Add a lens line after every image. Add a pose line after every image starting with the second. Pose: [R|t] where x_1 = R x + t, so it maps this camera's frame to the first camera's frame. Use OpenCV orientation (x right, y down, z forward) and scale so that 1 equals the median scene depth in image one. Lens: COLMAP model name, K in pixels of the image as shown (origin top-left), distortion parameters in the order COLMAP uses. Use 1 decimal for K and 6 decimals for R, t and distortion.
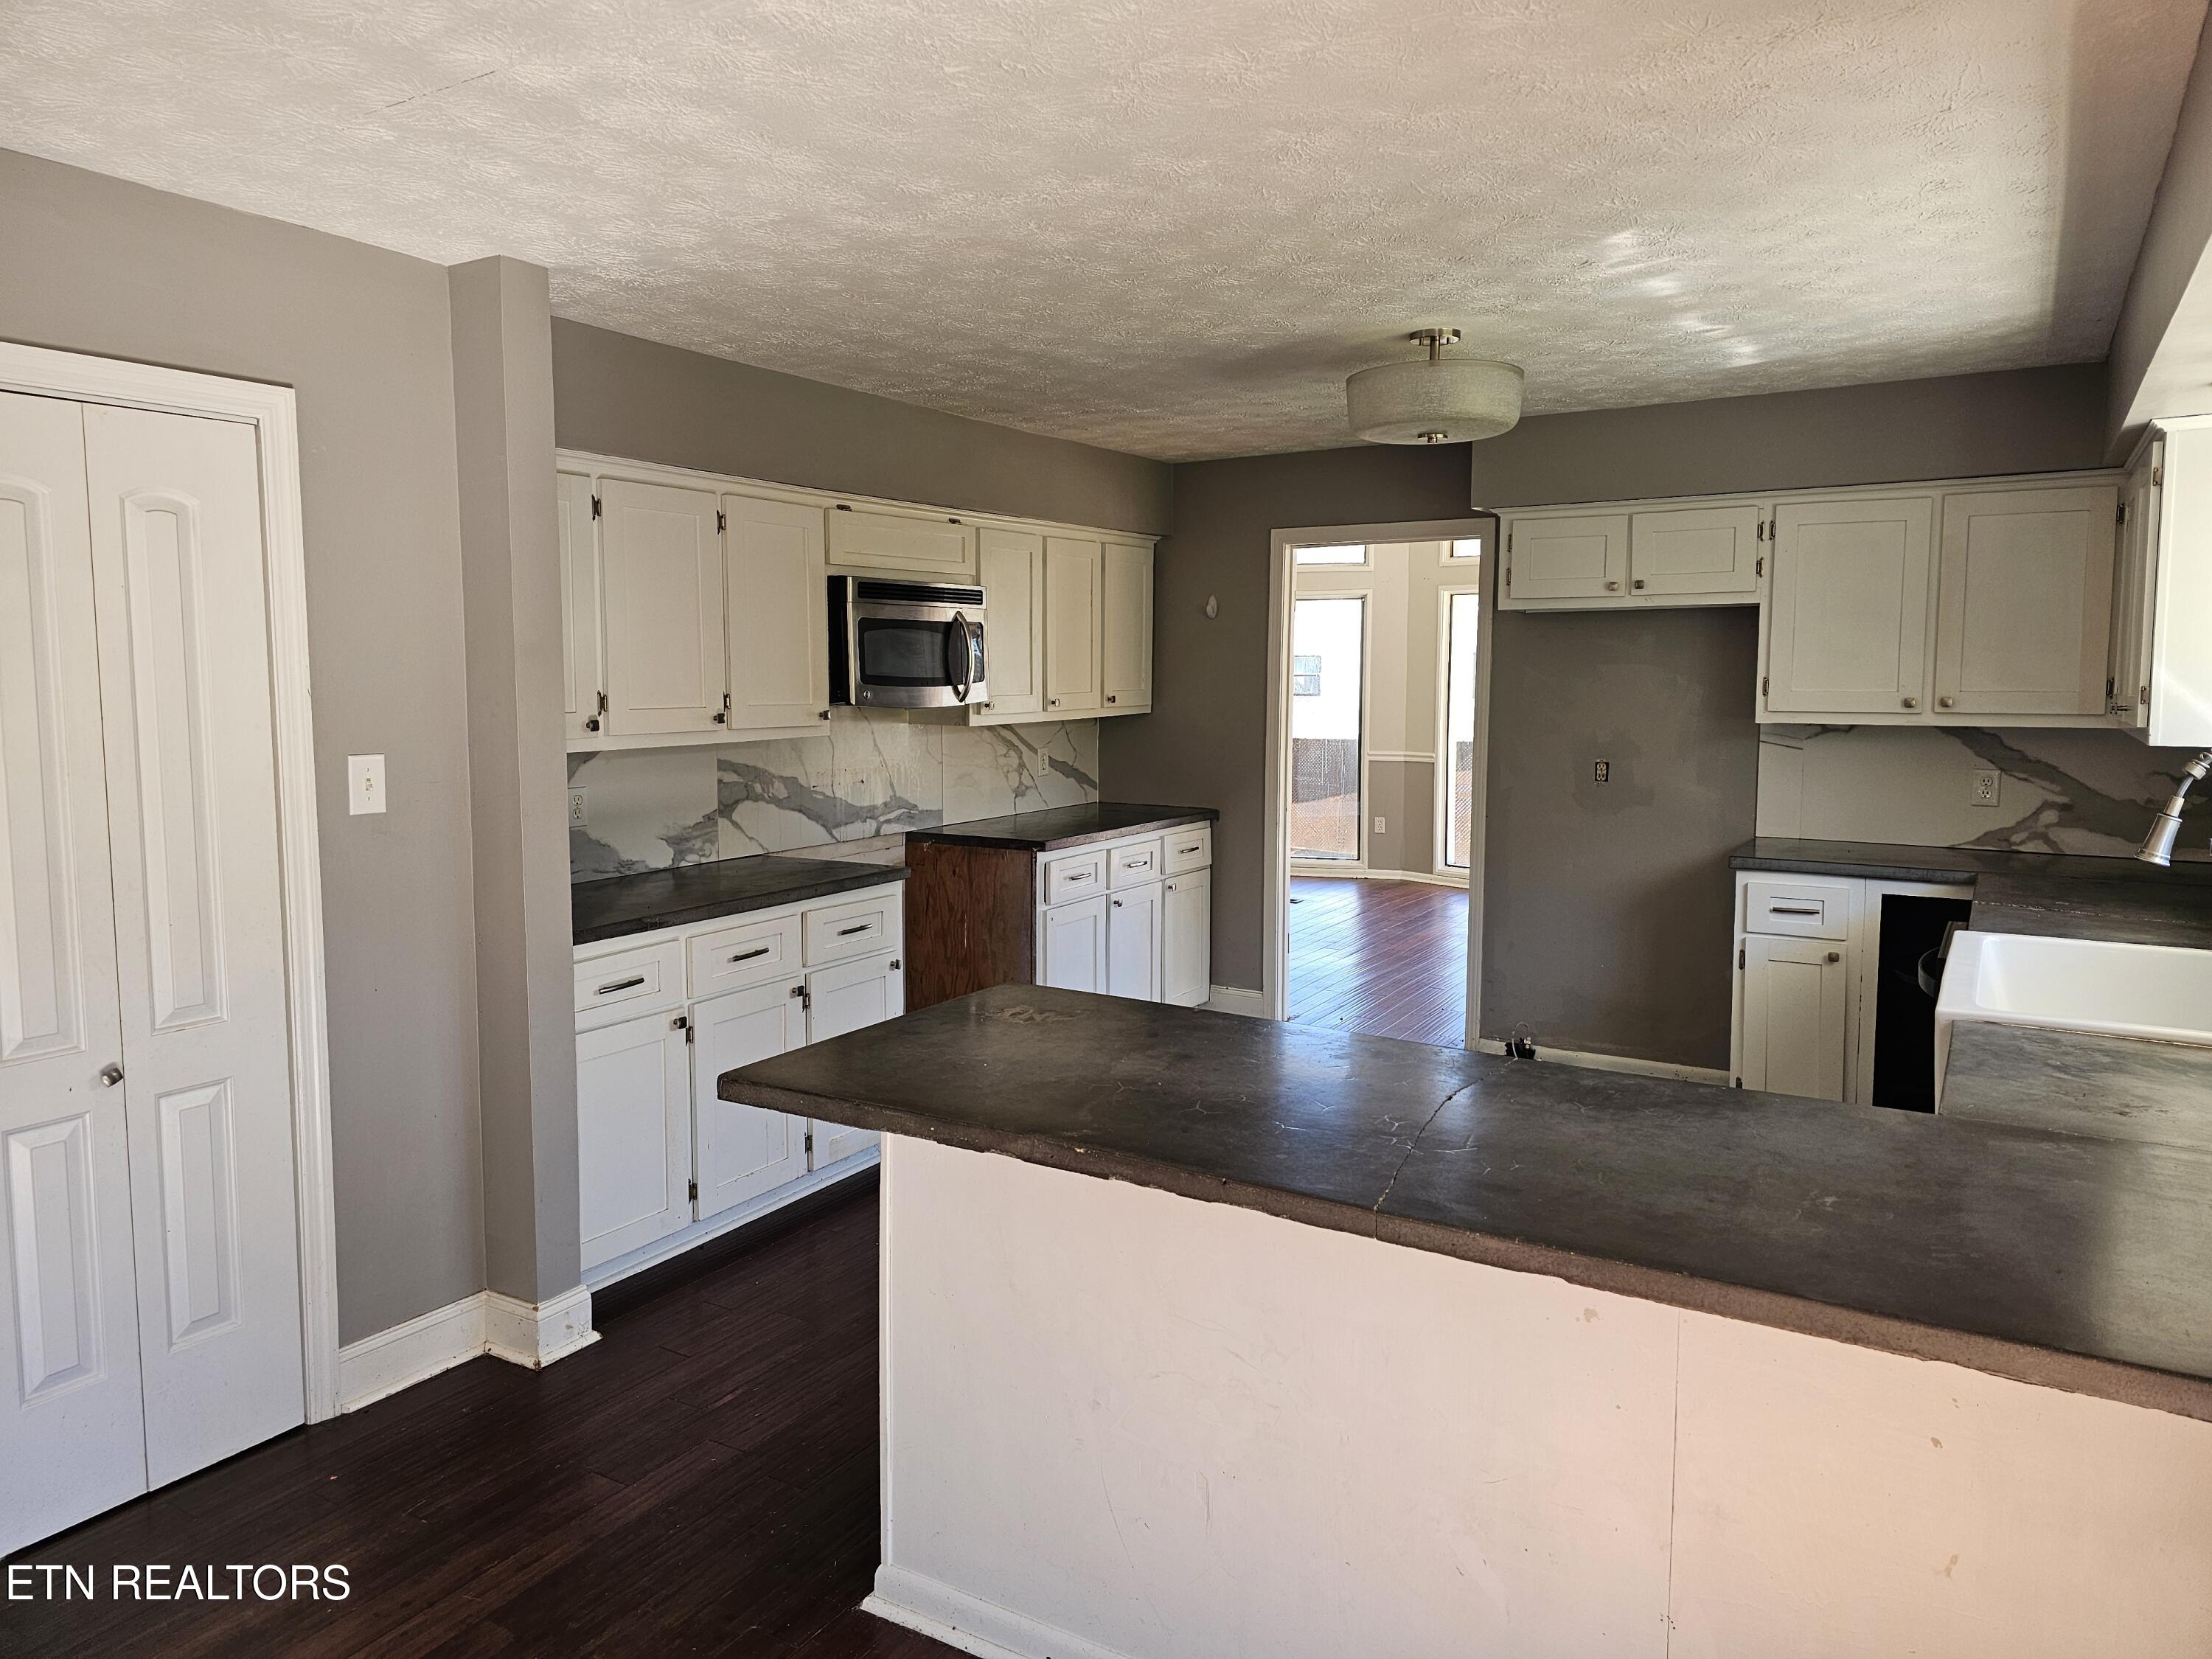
lens RADIAL K [[1467.1, 0, 1110.9], [0, 1467.1, 814.8], [0, 0, 1]] dist [0.060120, -0.048082]
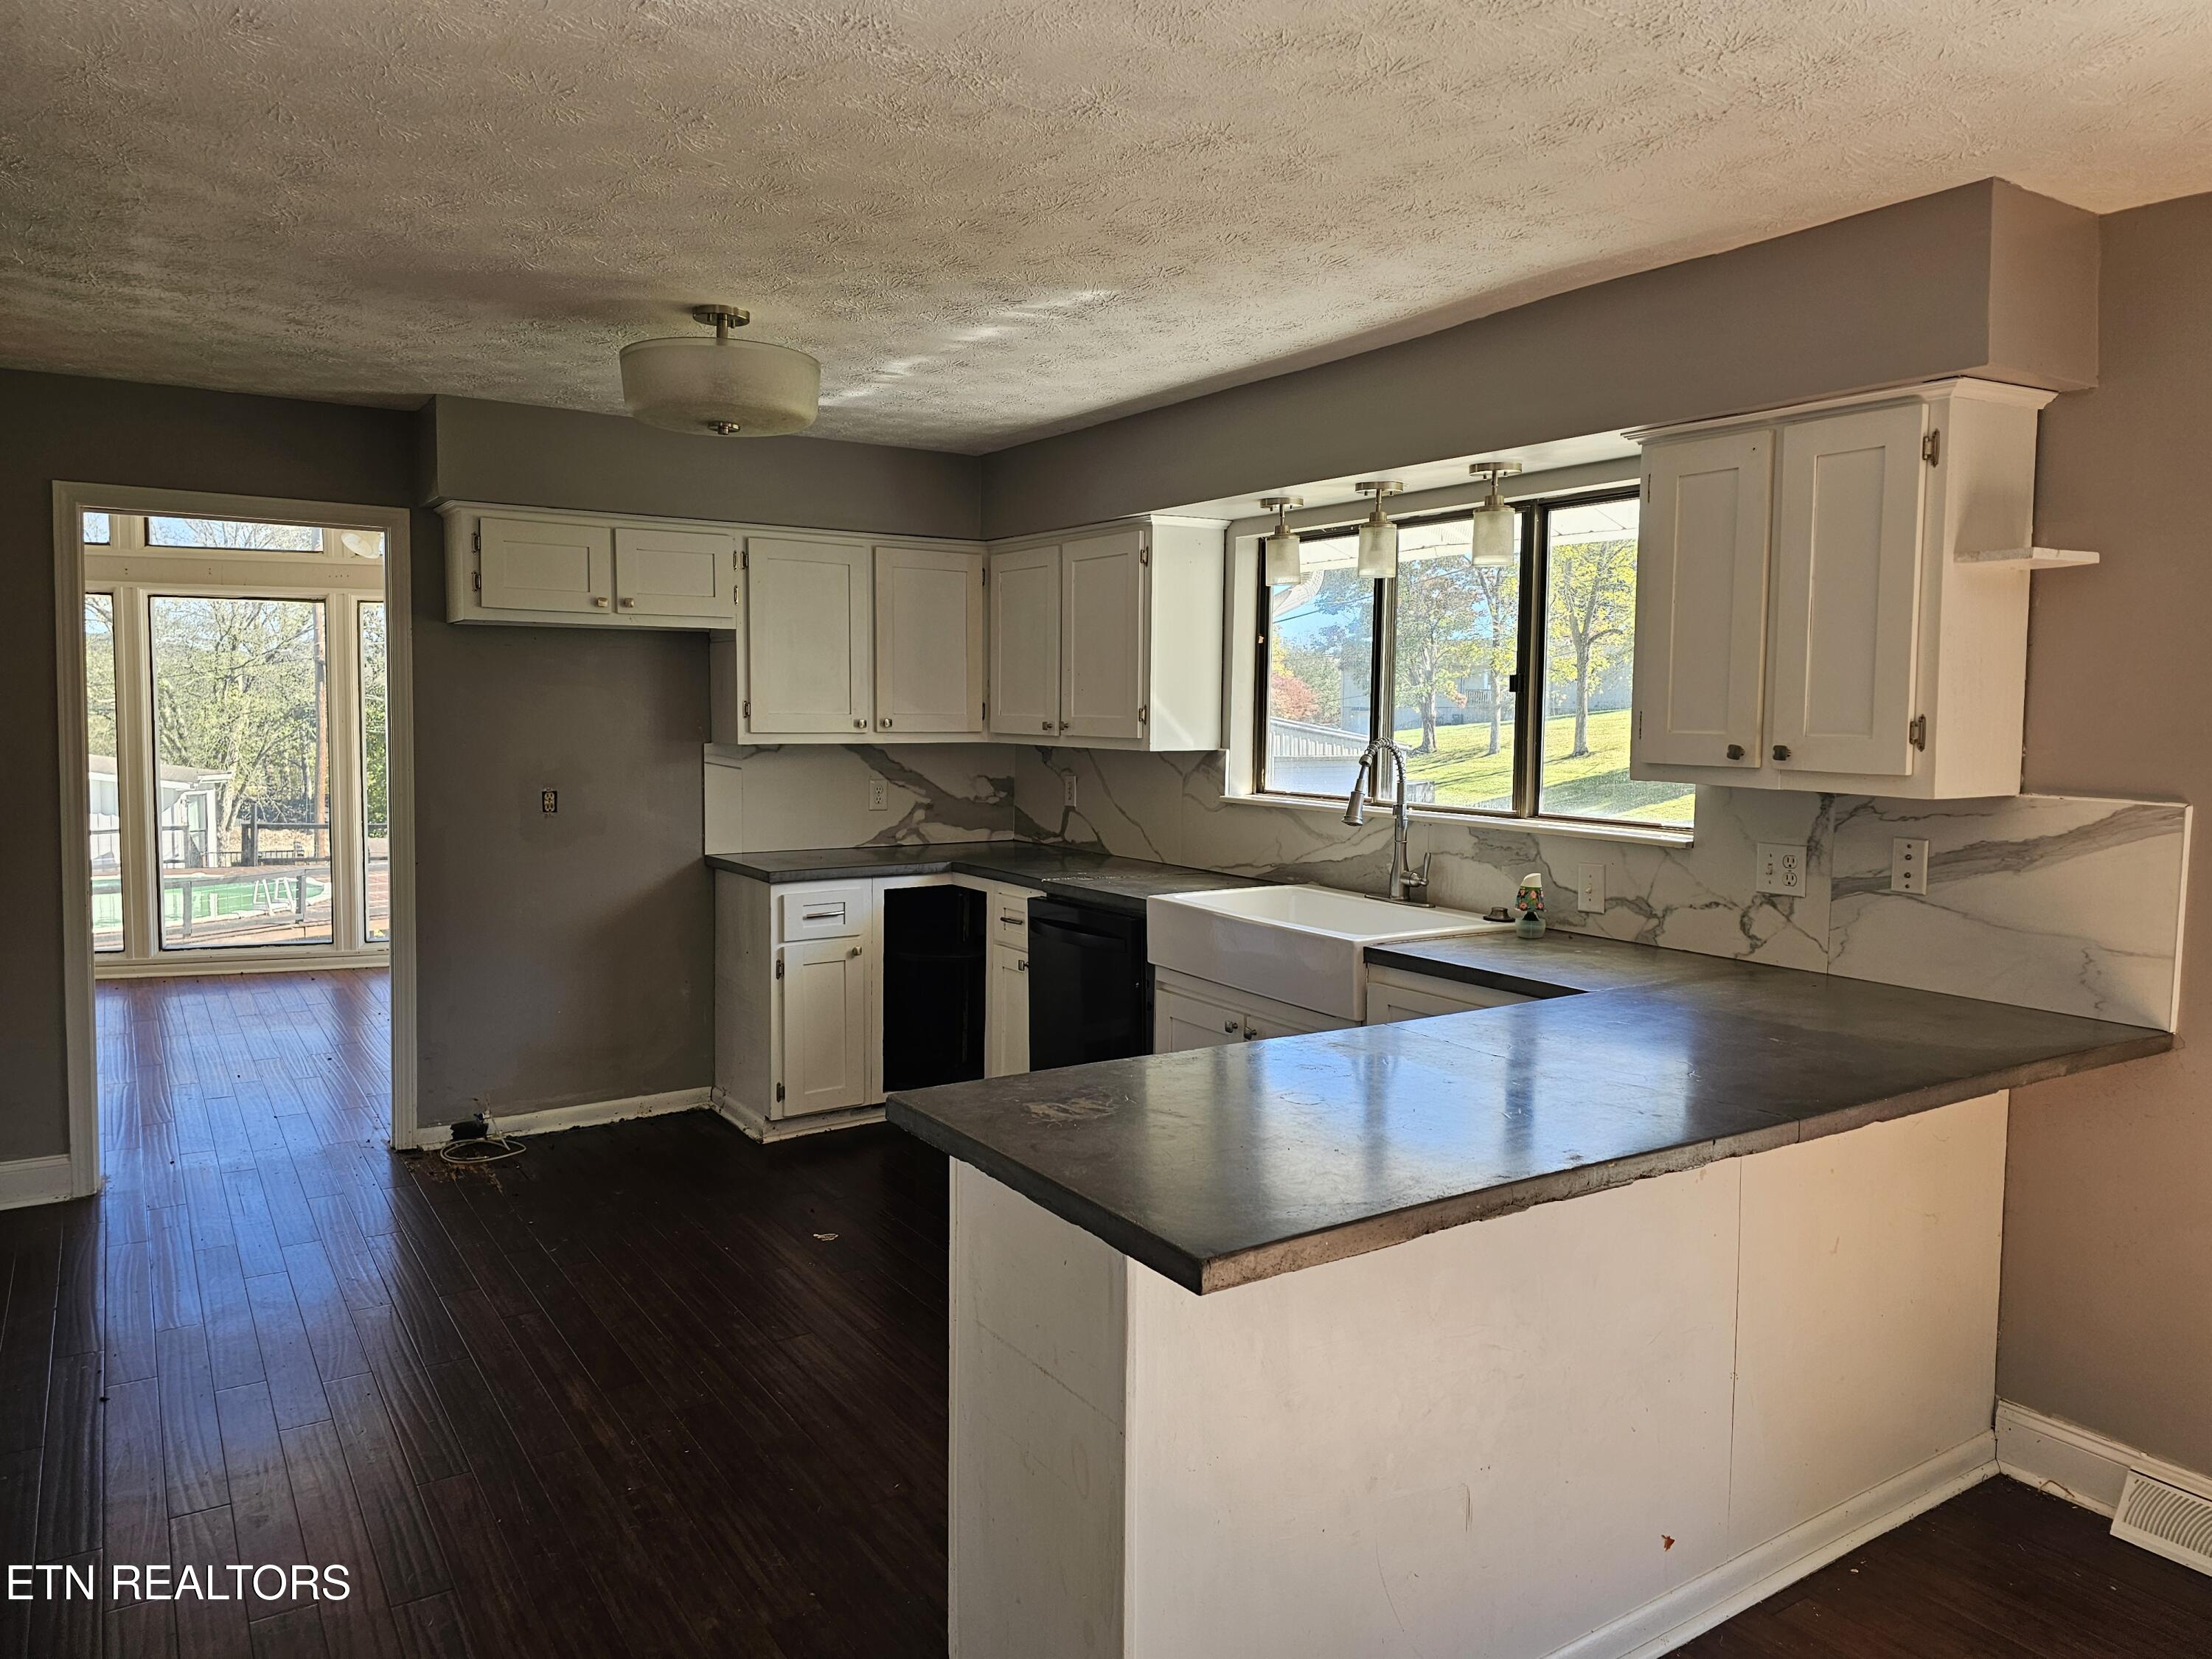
lens RADIAL K [[1467.1, 0, 1106.6], [0, 1467.1, 829.0], [0, 0, 1]] dist [0.060120, -0.048082]
pose [[0.425652, -0.073748, 0.901877, -0.405148], [0.084280, 0.995572, 0.041632, -0.024764], [-0.900953, 0.058289, 0.429983, 0.334551]]
